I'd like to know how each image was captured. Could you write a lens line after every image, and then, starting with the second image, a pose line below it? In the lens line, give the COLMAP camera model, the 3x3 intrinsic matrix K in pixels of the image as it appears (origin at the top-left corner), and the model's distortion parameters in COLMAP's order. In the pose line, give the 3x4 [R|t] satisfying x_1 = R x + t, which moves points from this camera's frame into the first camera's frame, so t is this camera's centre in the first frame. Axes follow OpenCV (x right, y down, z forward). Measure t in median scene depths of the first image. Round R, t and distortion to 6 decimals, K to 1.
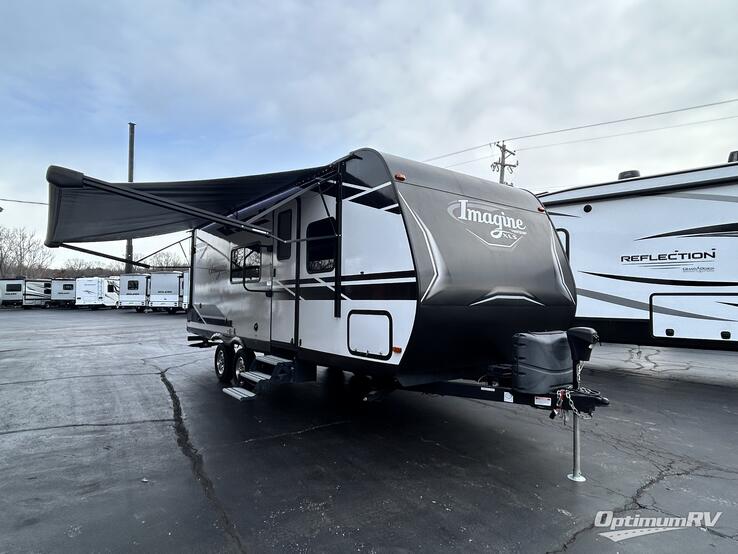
lens RADIAL K [[435.3, 0, 369.0], [0, 435.3, 277.0], [0, 0, 1]] dist [0.019965, -0.000469]
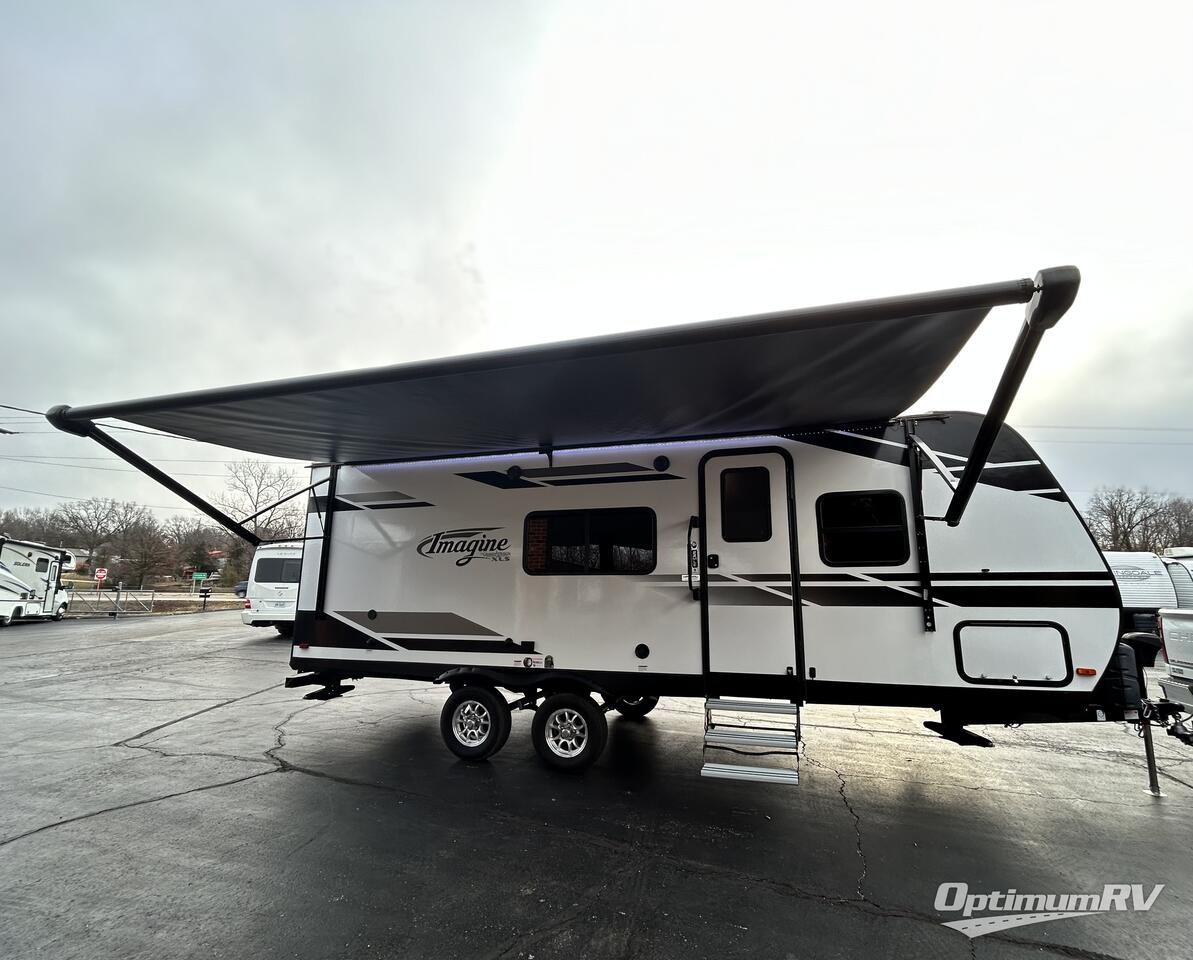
lens RADIAL K [[528.0, 0, 623.4], [0, 528.0, 500.2], [0, 0, 1]] dist [0.000759, 0.000055]
pose [[0.797653, 0.106783, 0.593589, -1.007943], [-0.033018, 0.990457, -0.133807, 0.011957], [-0.602212, 0.087133, 0.793567, 0.599076]]
